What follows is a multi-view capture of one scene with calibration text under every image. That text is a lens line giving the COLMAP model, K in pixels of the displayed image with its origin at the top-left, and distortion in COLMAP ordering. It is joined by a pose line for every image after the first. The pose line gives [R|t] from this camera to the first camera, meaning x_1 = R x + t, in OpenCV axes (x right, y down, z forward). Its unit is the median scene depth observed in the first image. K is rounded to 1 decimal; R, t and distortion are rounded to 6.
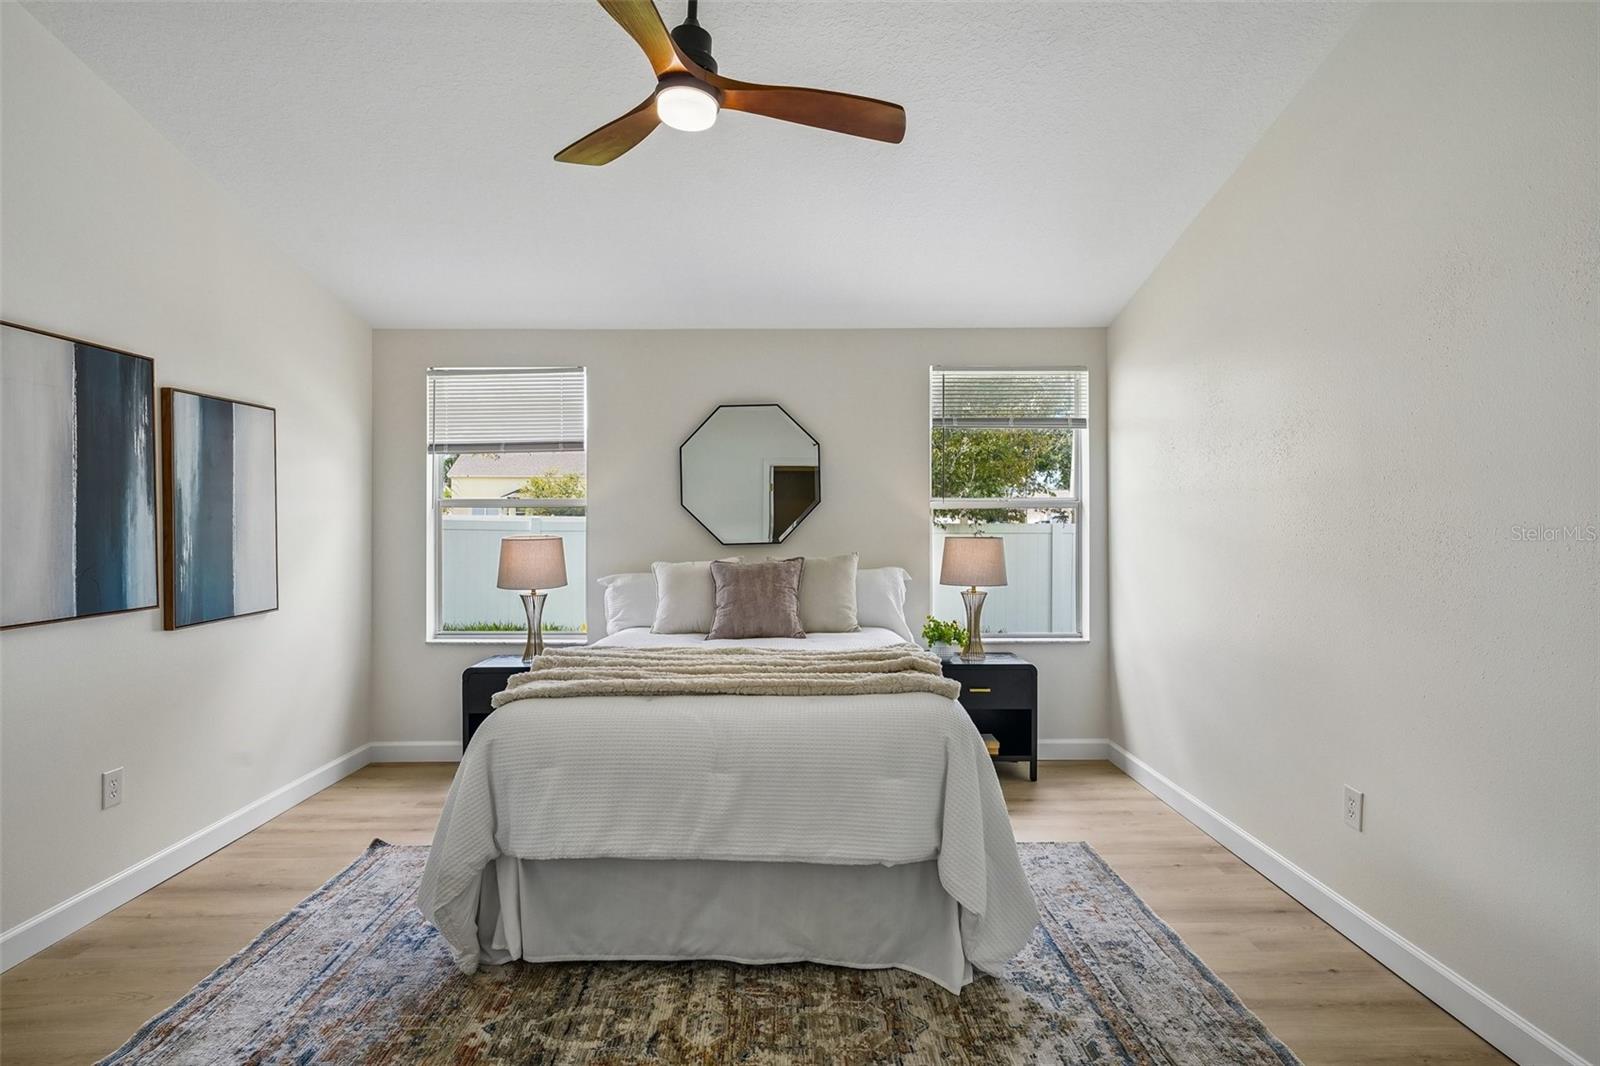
lens RADIAL K [[820.3, 0, 767.7], [0, 820.3, 523.5], [0, 0, 1]] dist [0.002179, 0.008805]
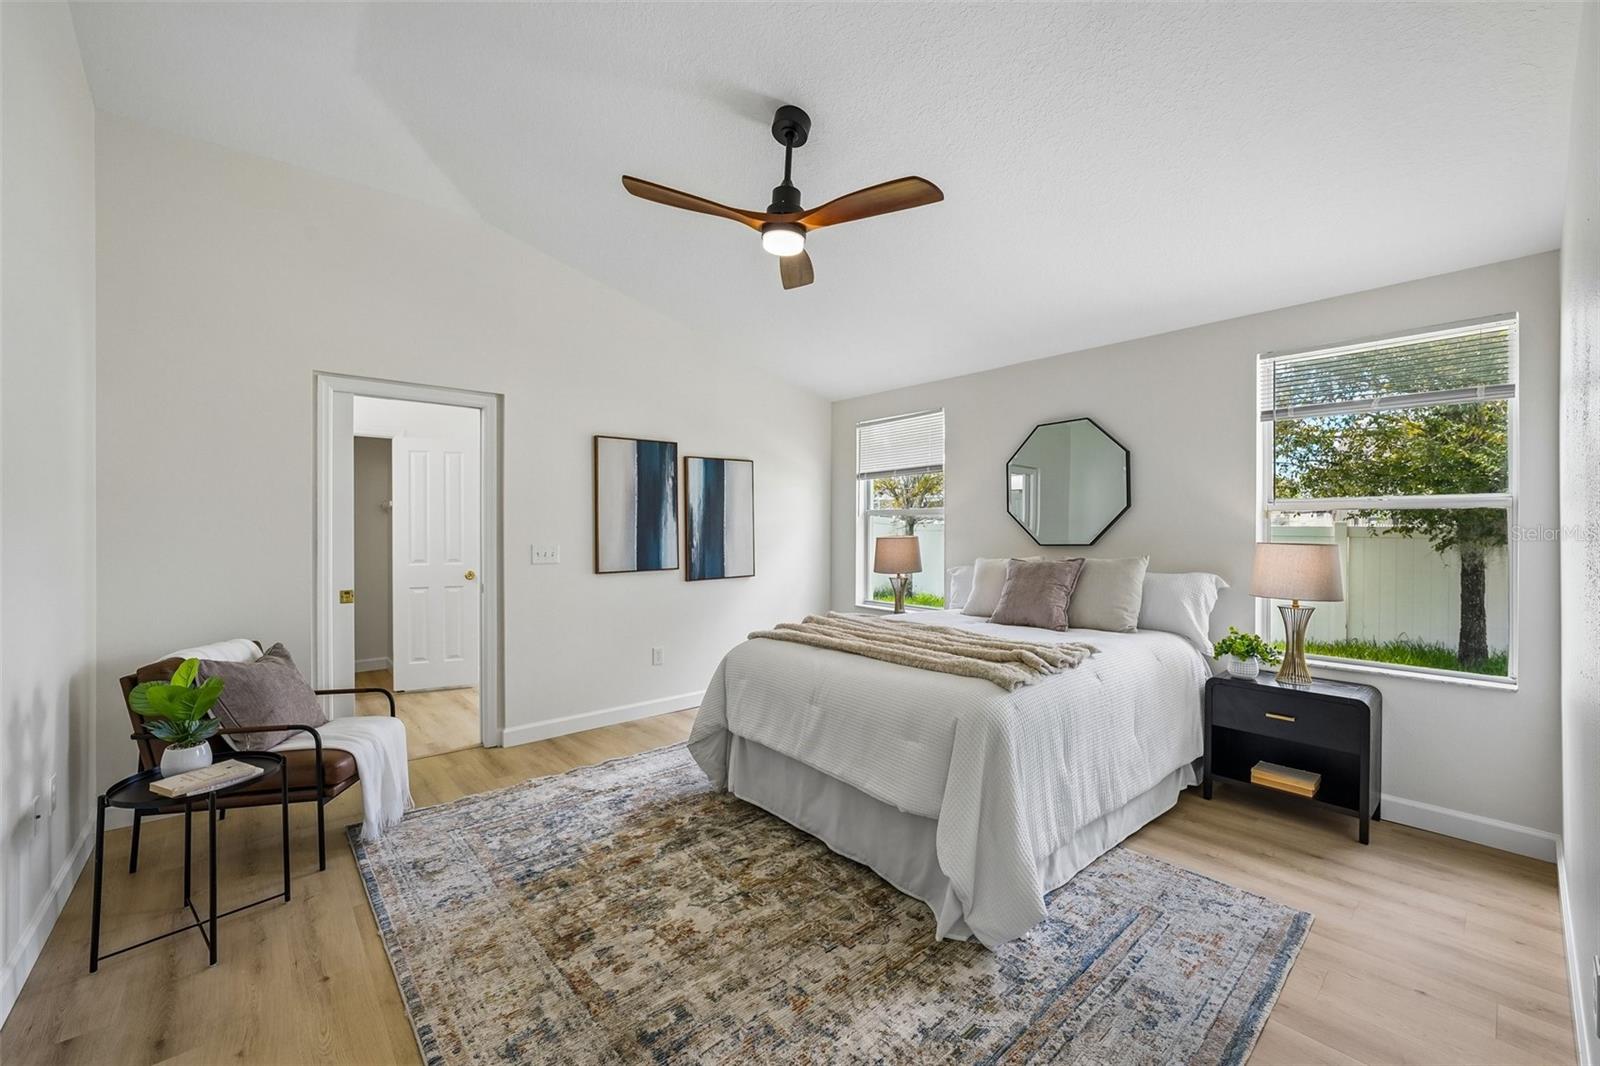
lens RADIAL K [[634.4, 0, 768.4], [0, 634.4, 529.6], [0, 0, 1]] dist [-0.001535, 0.000214]
pose [[0.645744, 0.006035, -0.763530, 0.564629], [-0.001635, 0.999977, 0.006521, -0.002291], [0.763552, -0.002963, 0.645739, 0.191145]]
